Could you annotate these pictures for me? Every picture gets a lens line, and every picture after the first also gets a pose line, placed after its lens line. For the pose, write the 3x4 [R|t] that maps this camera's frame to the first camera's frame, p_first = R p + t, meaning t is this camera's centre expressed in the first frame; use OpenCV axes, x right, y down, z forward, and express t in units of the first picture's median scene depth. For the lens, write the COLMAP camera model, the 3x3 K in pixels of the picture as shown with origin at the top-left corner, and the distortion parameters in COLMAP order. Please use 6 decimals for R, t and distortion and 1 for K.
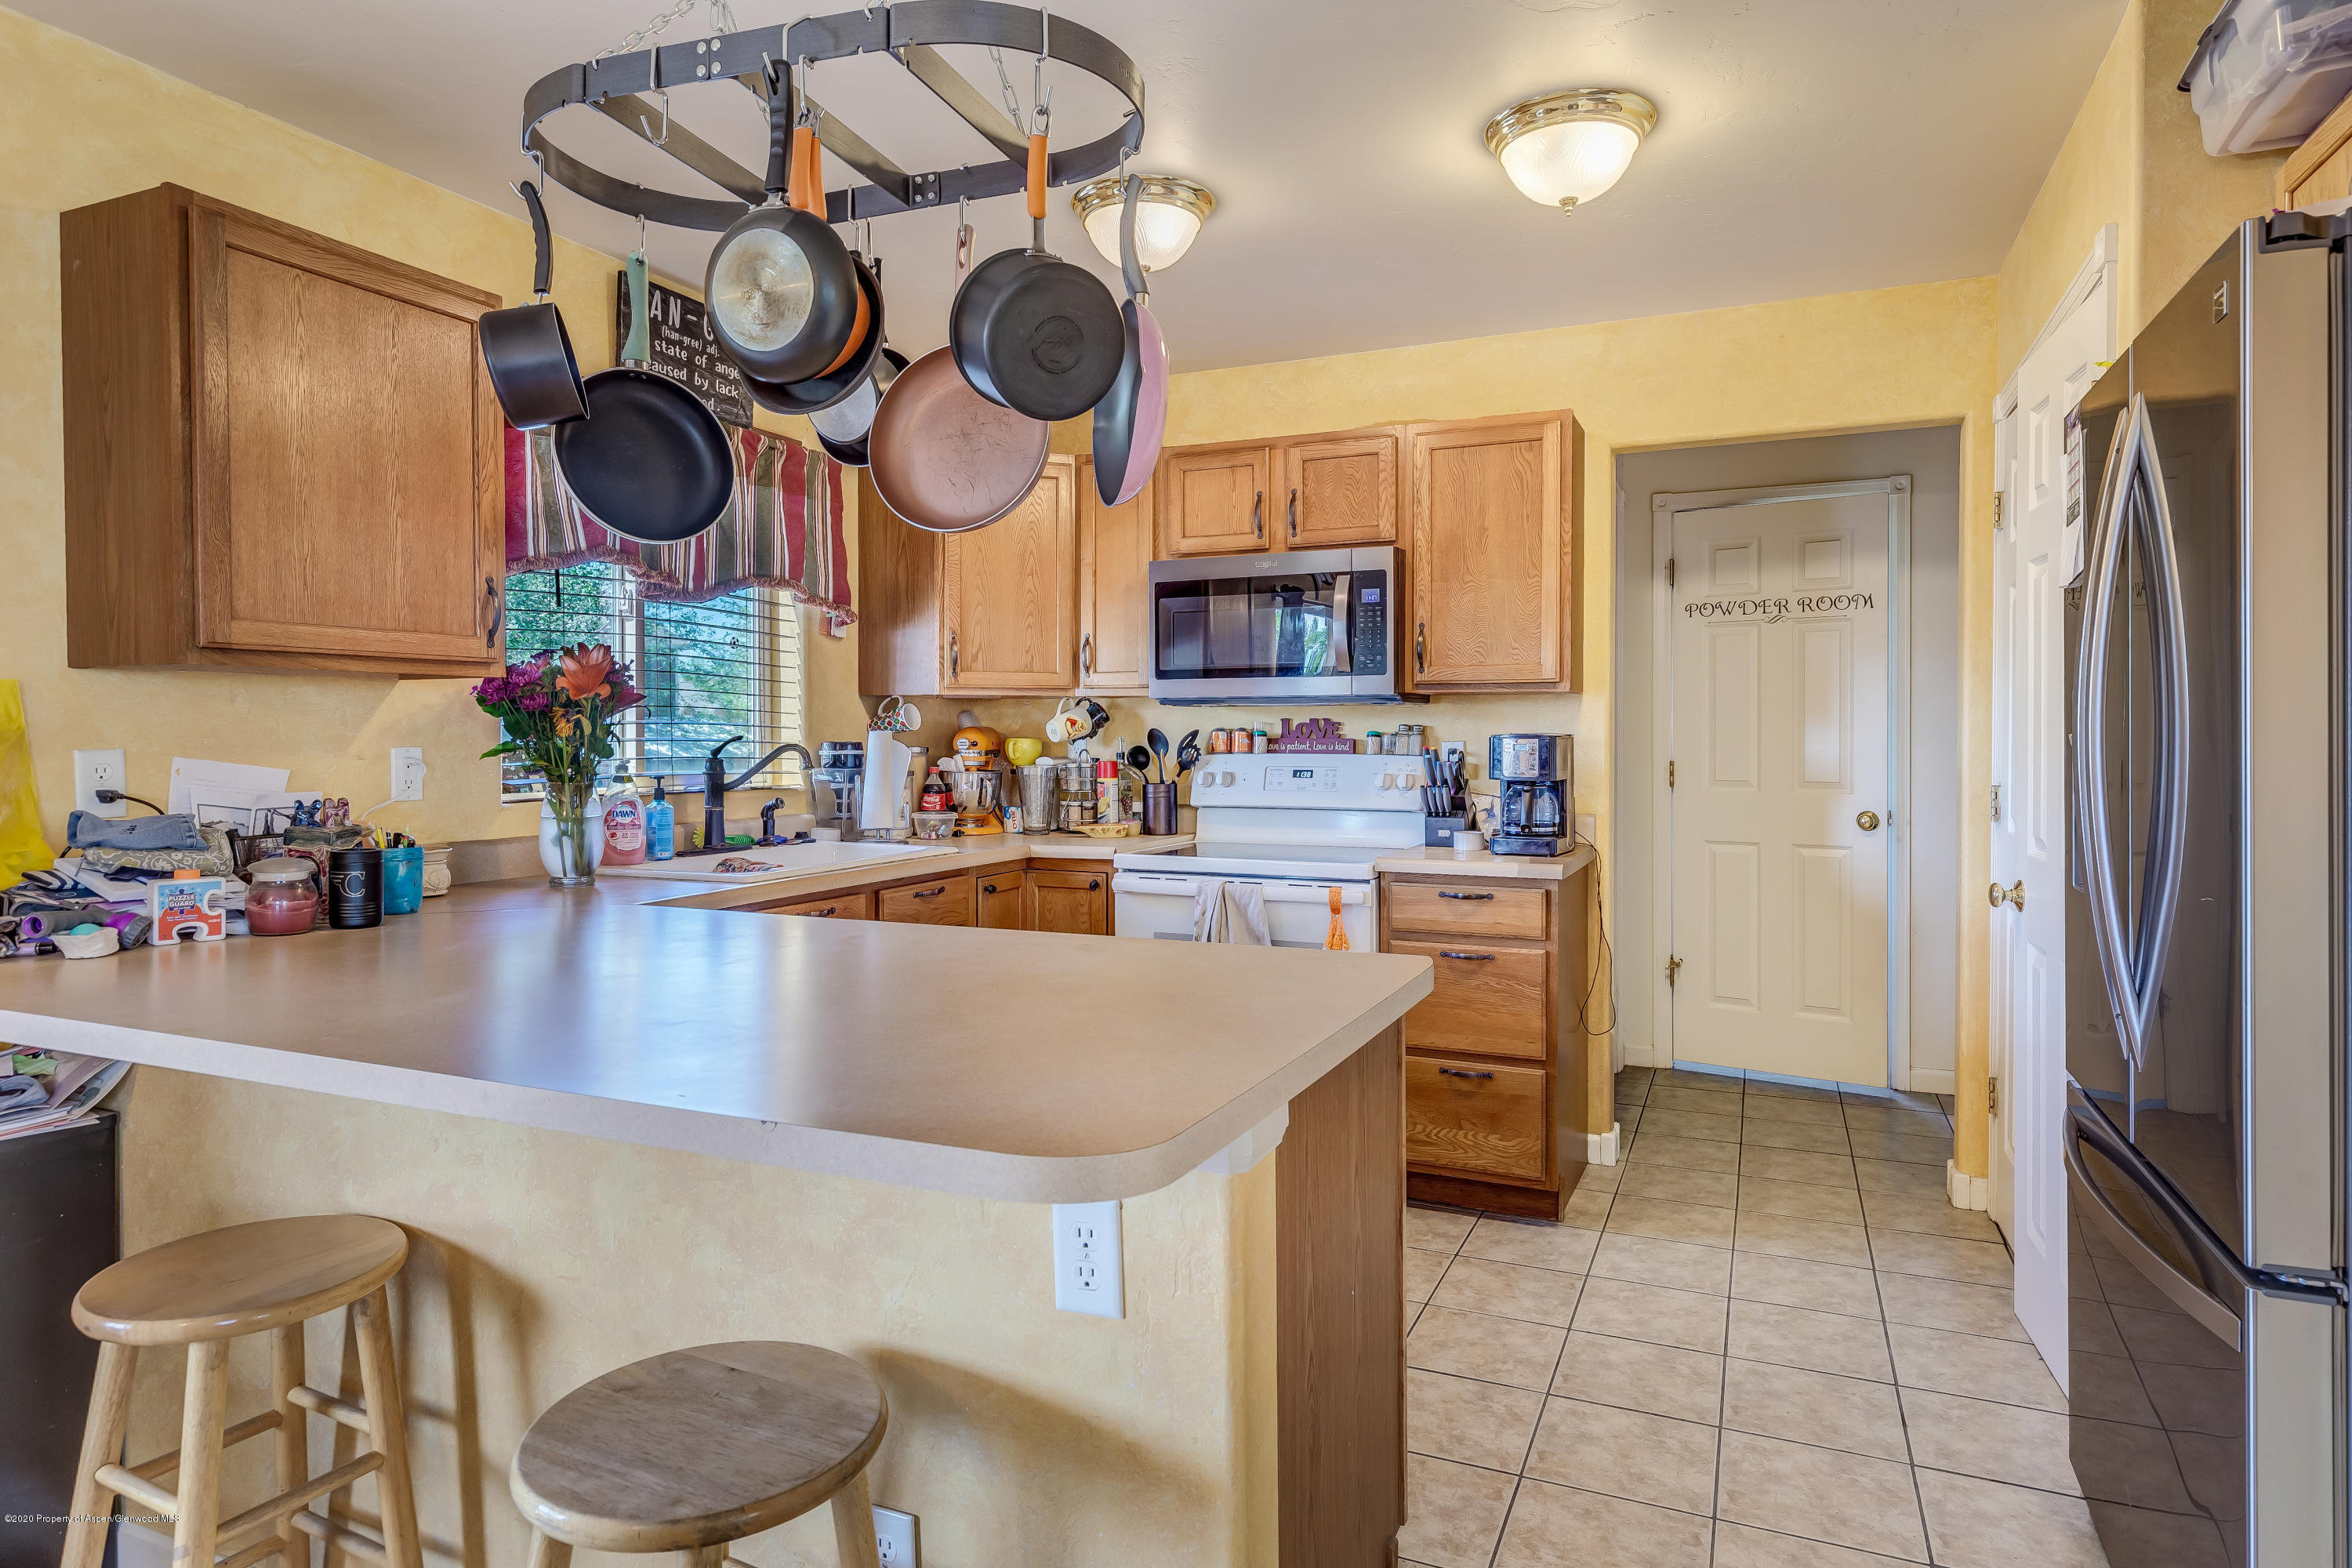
lens RADIAL K [[1363.2, 0, 1175.7], [0, 1363.2, 747.0], [0, 0, 1]] dist [-0.000565, -0.000404]
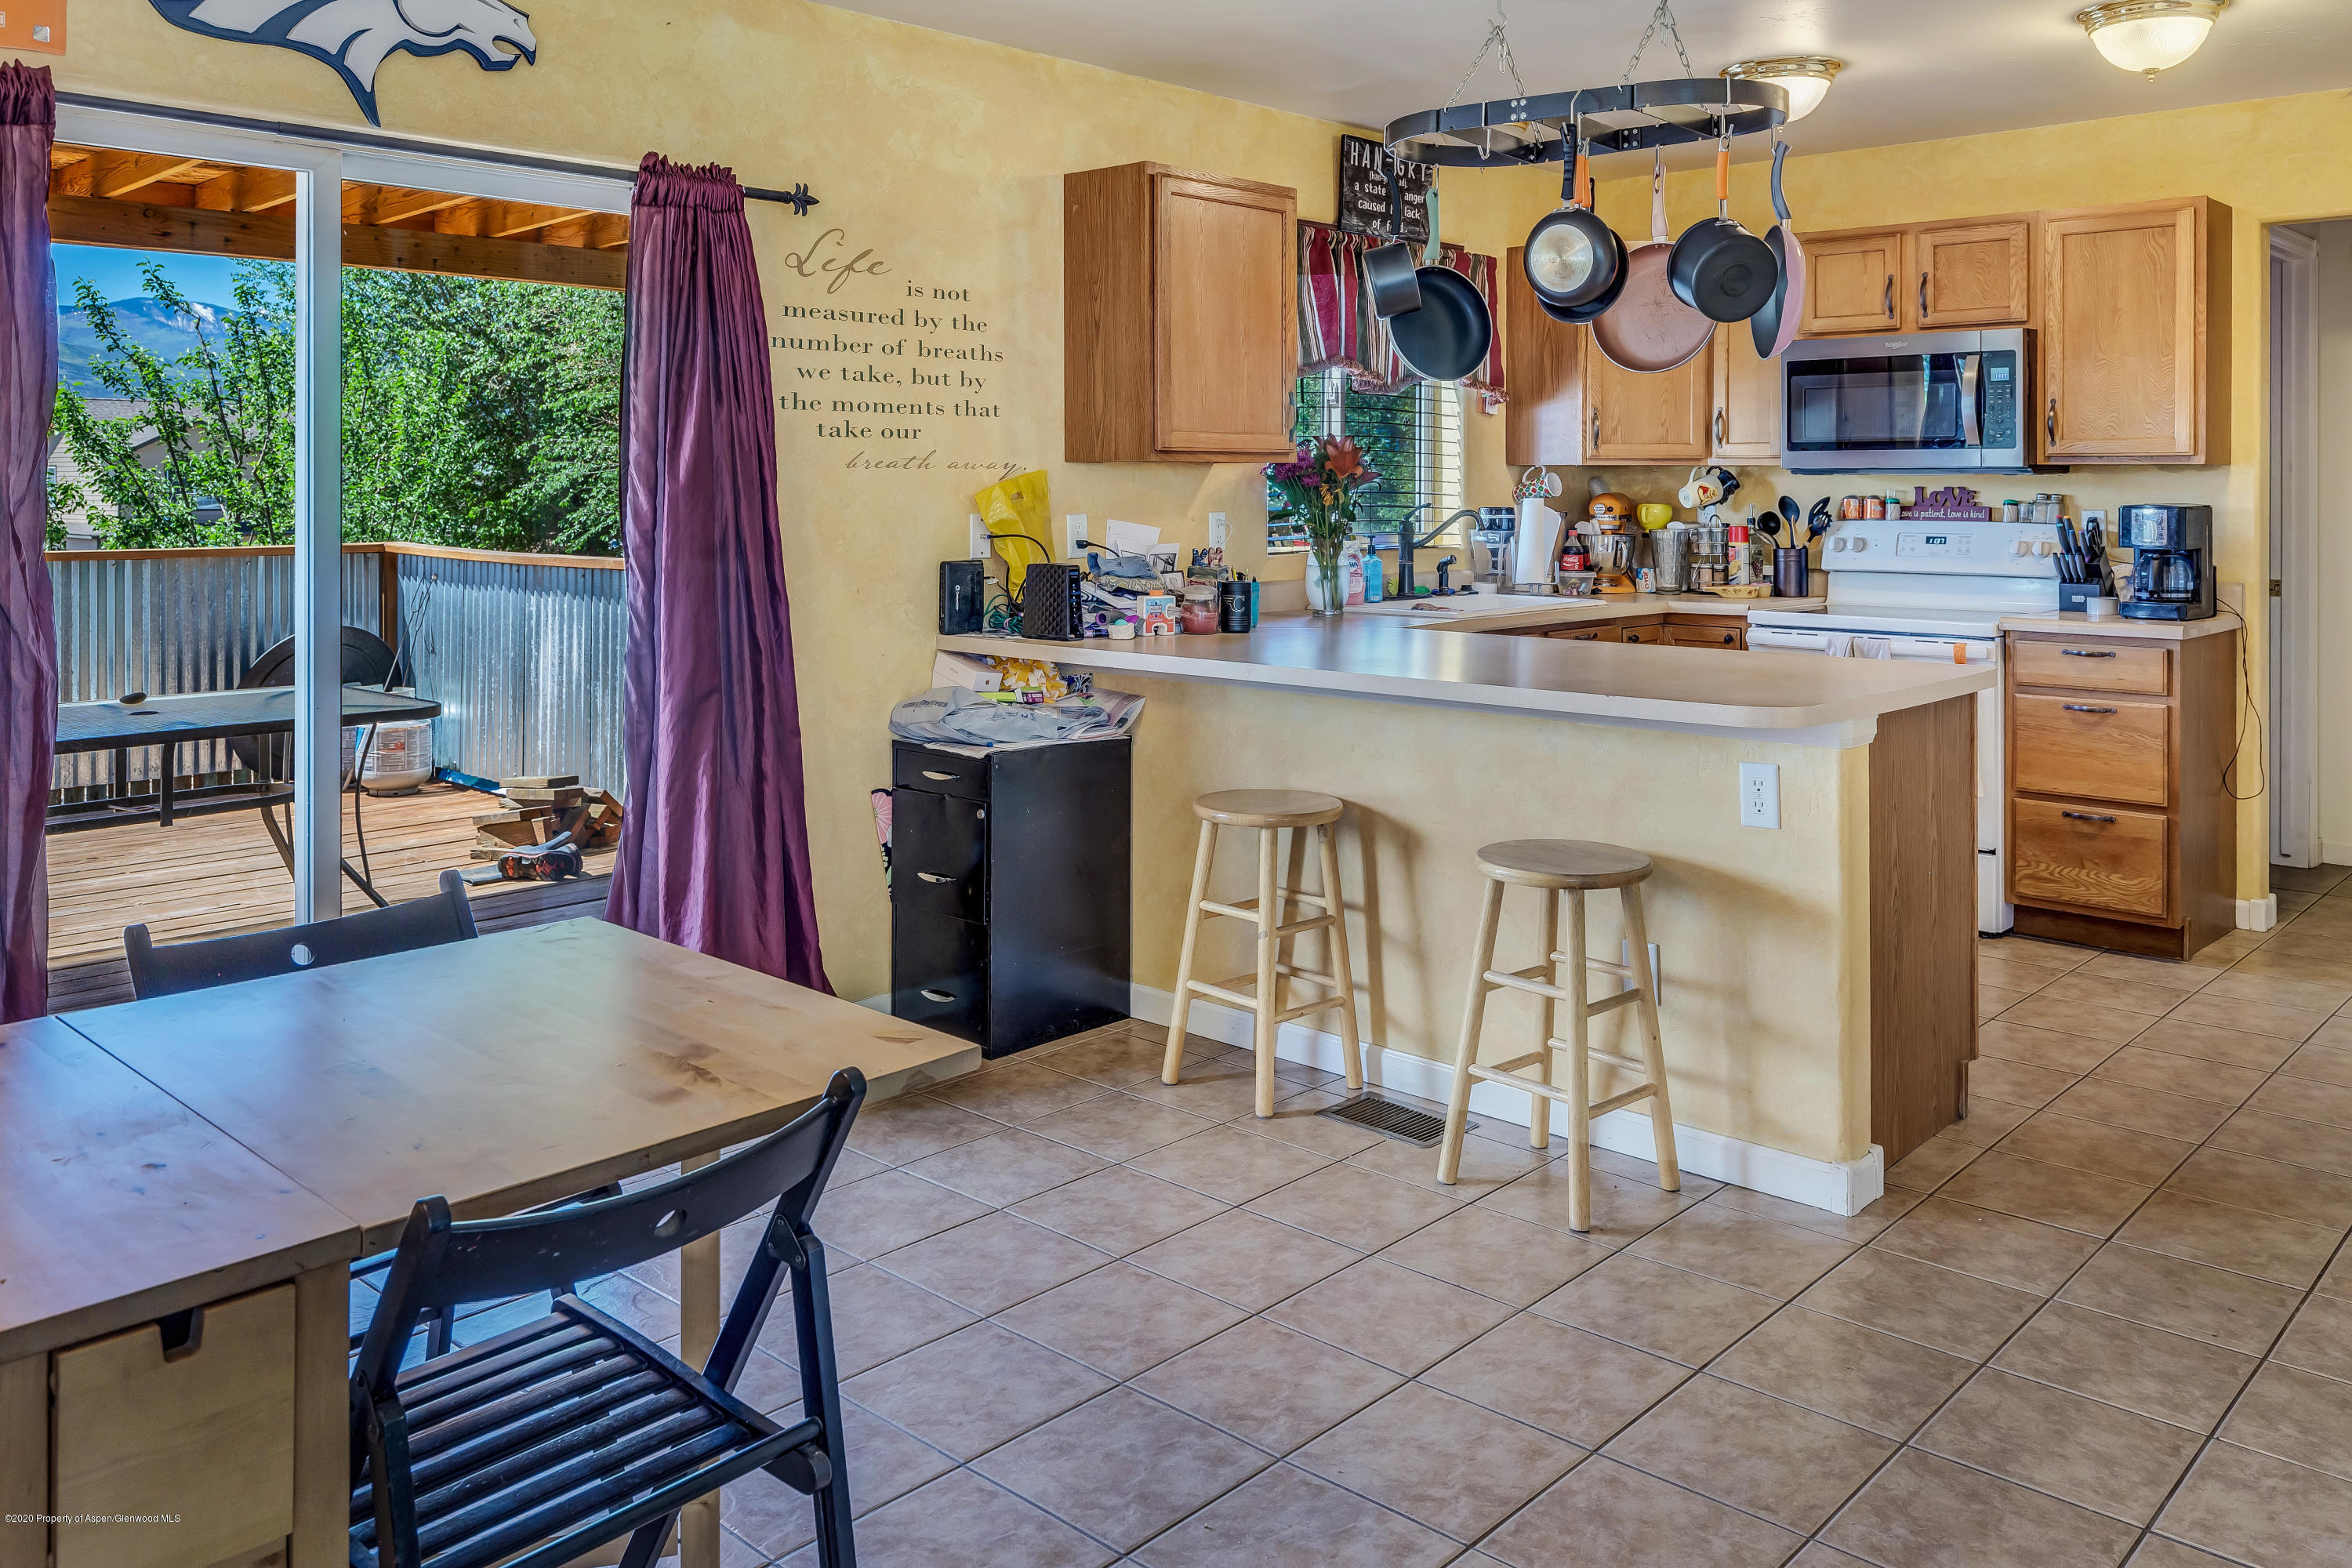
lens RADIAL K [[1835.7, 0, 1178.7], [0, 1835.7, 486.3], [0, 0, 1]] dist [-0.002713, -0.000758]
pose [[0.946882, 0.002276, -0.321573, -0.003956], [-0.005093, 0.999956, -0.007918, -0.008254], [0.321540, 0.009135, 0.946852, -0.566718]]
